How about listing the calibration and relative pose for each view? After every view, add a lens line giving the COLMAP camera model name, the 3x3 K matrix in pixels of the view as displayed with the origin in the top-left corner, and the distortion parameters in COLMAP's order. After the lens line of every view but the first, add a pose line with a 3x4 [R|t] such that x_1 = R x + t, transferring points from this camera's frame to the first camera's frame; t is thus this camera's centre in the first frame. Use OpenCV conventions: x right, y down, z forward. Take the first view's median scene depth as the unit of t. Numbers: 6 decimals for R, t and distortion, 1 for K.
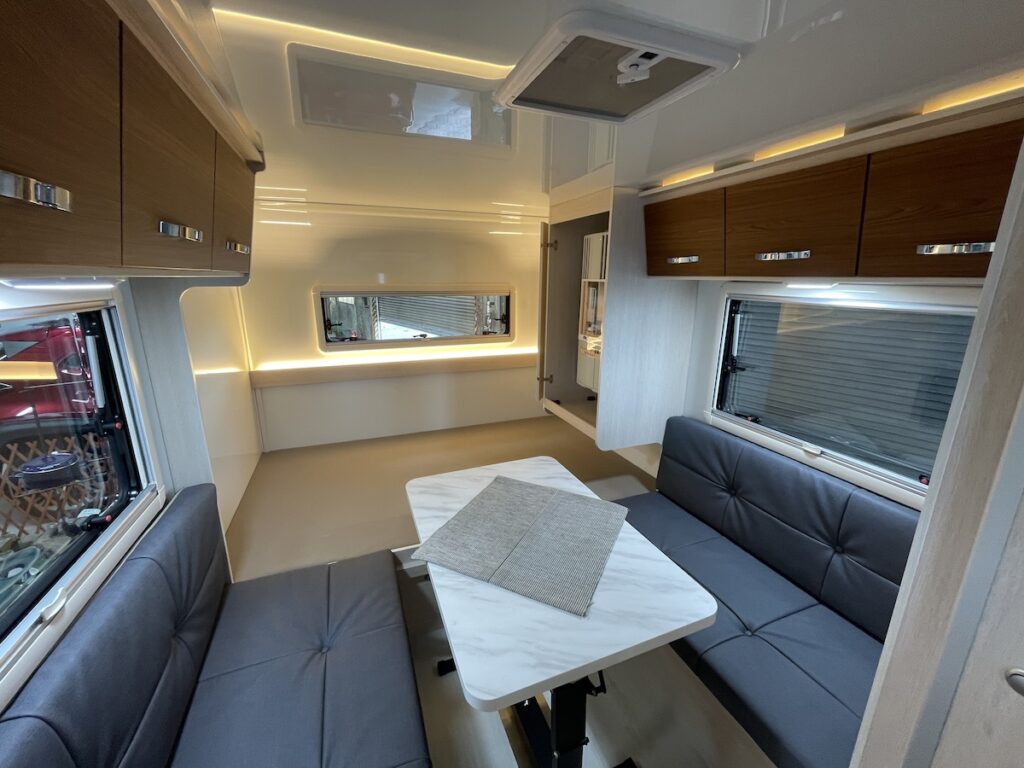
lens RADIAL K [[417.1, 0, 508.5], [0, 417.1, 383.0], [0, 0, 1]] dist [0.003394, 0.000084]
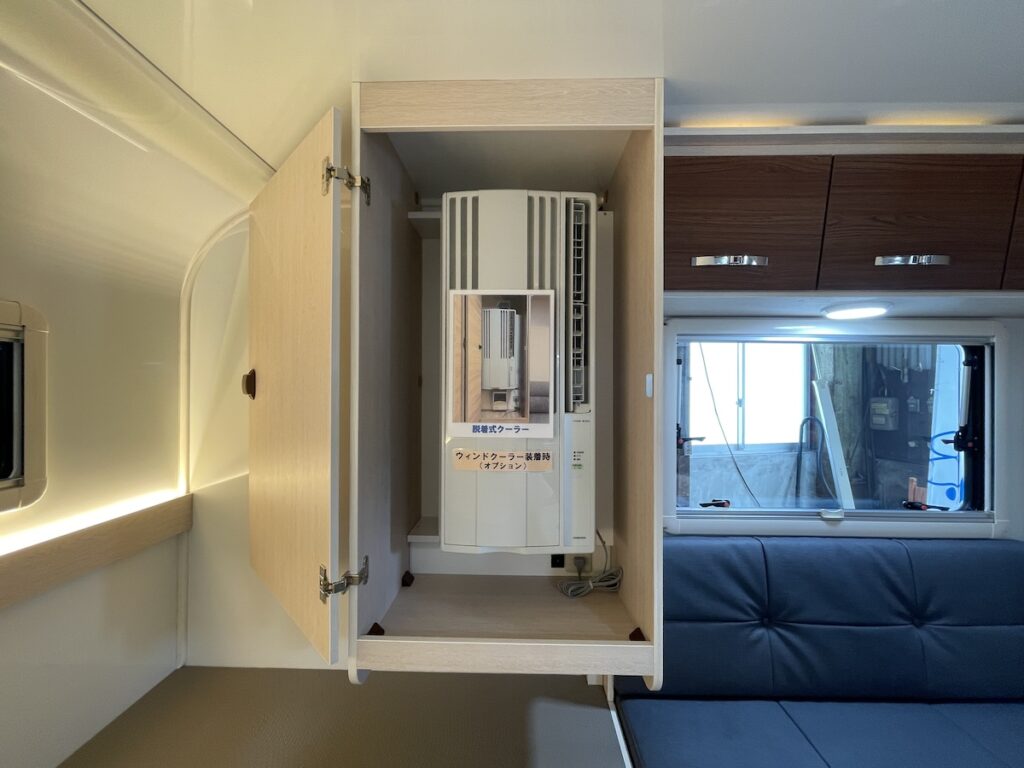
lens RADIAL K [[417.1, 0, 508.8], [0, 417.1, 384.8], [0, 0, 1]] dist [0.003394, 0.000084]
pose [[0.378792, 0.000025, 0.925482, -0.190751], [0.228107, 0.969147, -0.093389, -0.110296], [-0.896930, 0.246483, 0.367100, 0.848341]]
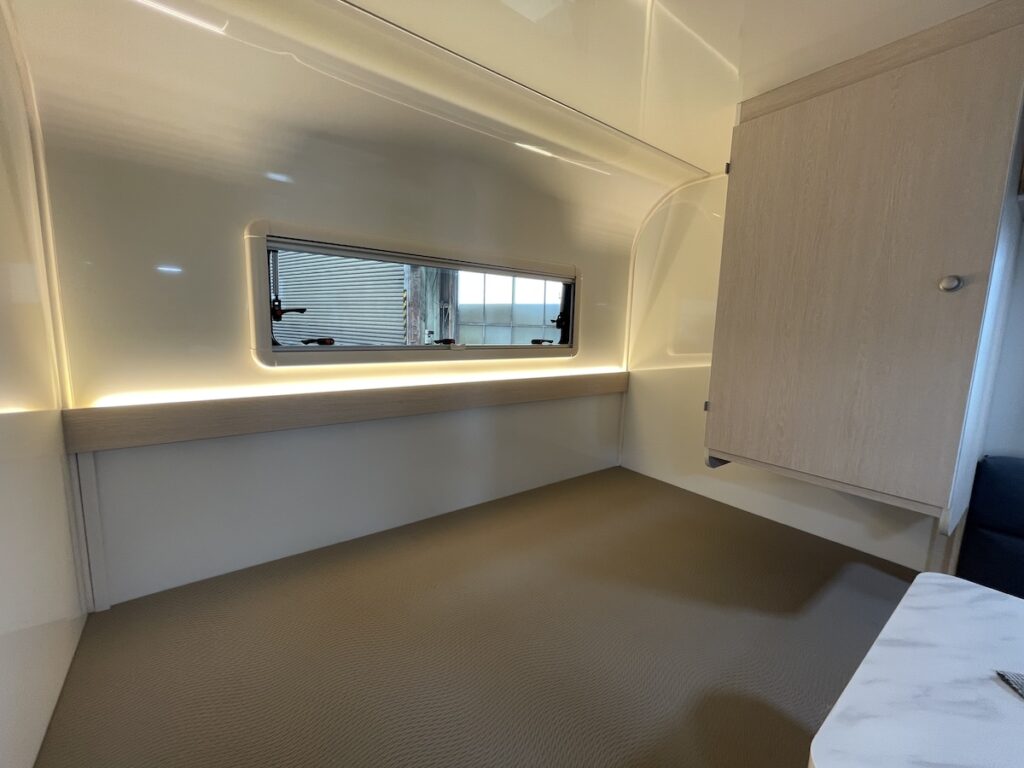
lens RADIAL K [[417.1, 0, 518.9], [0, 417.1, 383.8], [0, 0, 1]] dist [0.003394, 0.000084]
pose [[0.958691, -0.019757, 0.283763, -0.376444], [0.050060, 0.993733, -0.099939, 0.008366], [-0.280011, 0.110016, 0.953672, 0.590645]]
